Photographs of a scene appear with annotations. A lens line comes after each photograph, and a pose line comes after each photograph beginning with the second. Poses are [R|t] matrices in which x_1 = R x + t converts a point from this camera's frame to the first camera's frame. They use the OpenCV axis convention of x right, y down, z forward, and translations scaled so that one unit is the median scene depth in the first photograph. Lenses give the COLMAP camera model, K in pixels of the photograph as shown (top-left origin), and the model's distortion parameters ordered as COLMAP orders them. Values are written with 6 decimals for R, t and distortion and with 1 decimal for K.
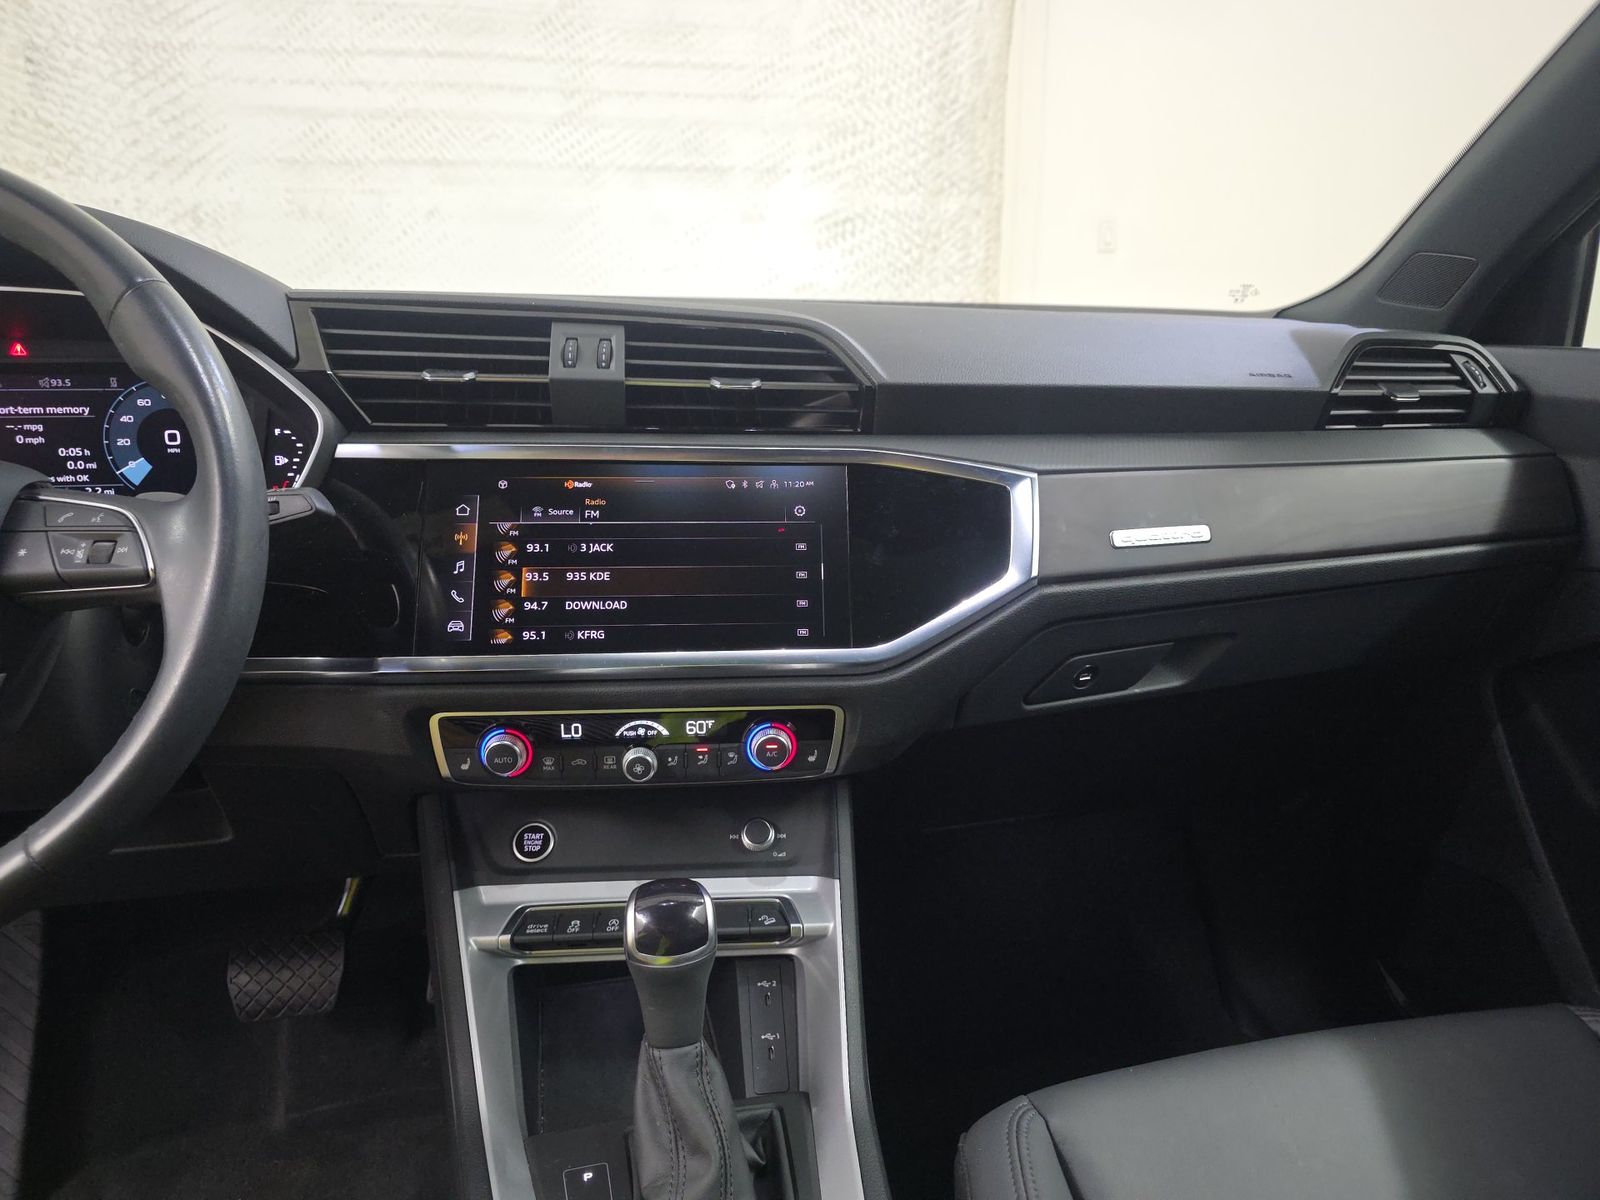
lens RADIAL K [[1069.2, 0, 811.6], [0, 1069.2, 599.2], [0, 0, 1]] dist [0.031995, -0.027025]
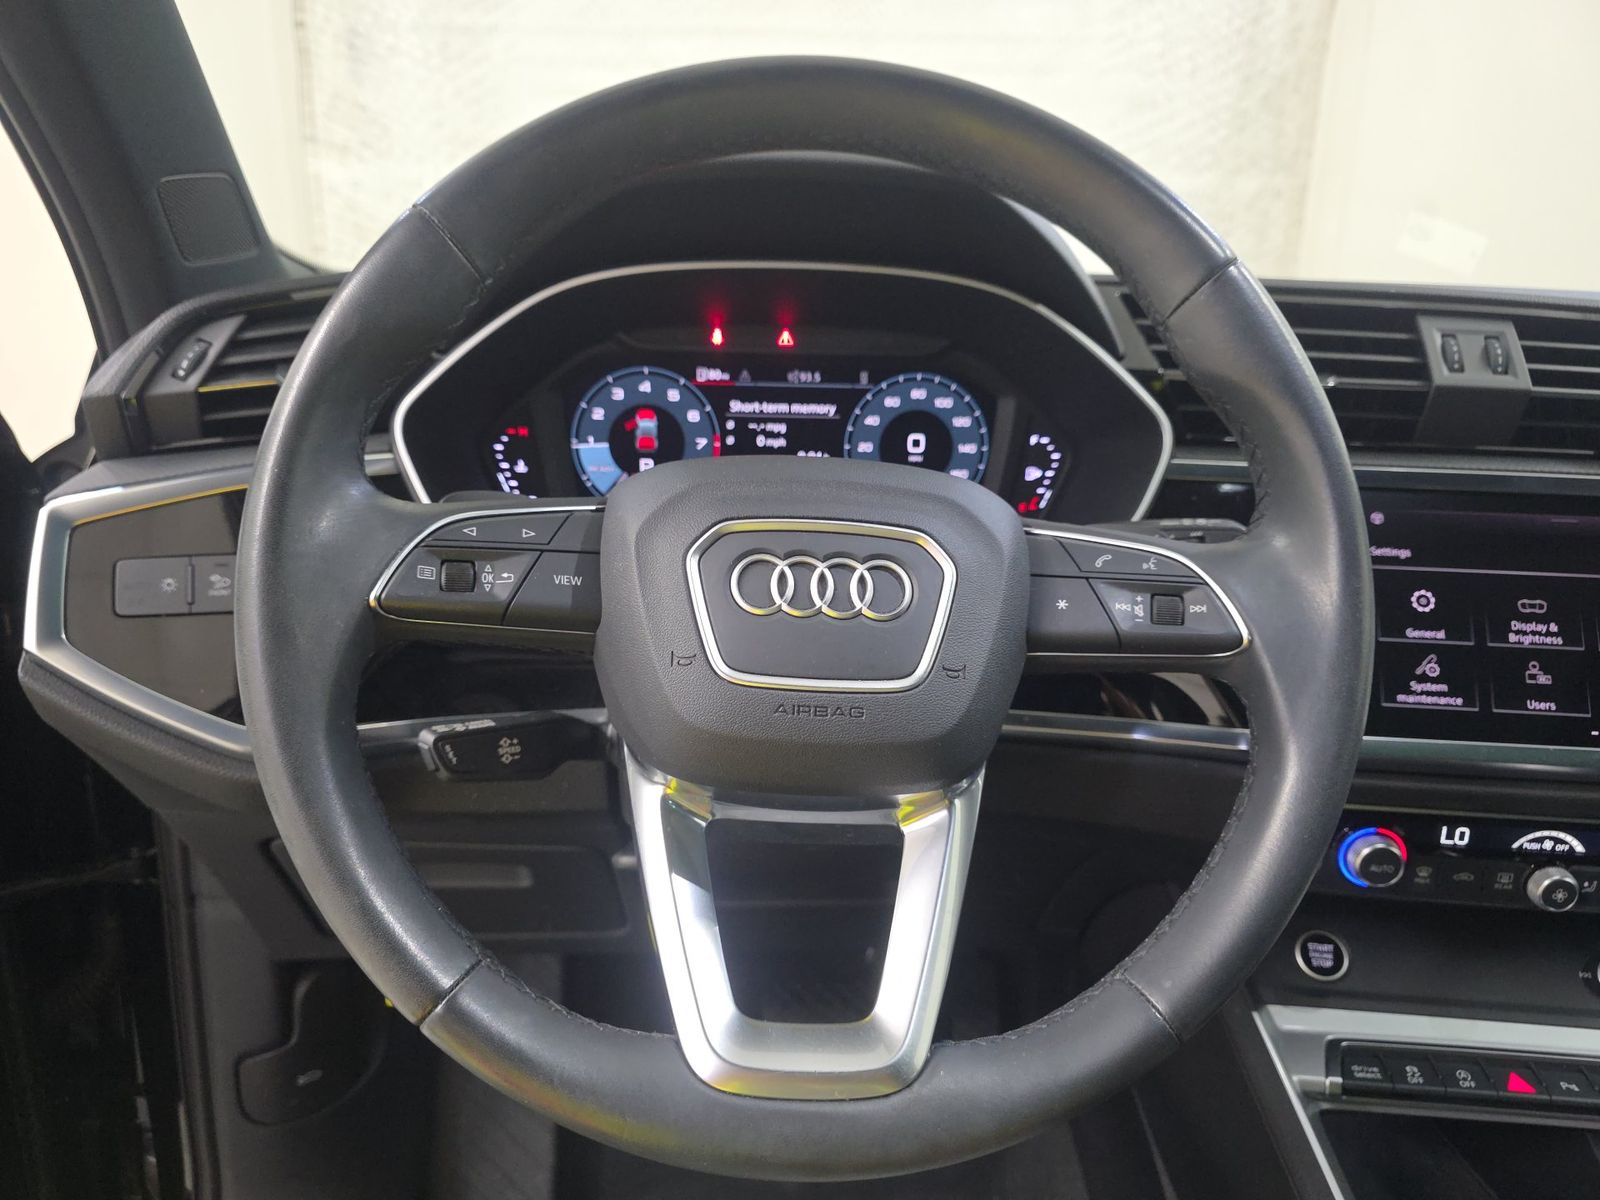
lens RADIAL K [[1069.2, 0, 784.1], [0, 1069.2, 603.2], [0, 0, 1]] dist [0.031995, -0.027025]
pose [[0.987094, 0.059005, -0.148873, -0.576625], [-0.056736, 0.998200, 0.019446, -0.033787], [0.149753, -0.010748, 0.988665, 0.138748]]
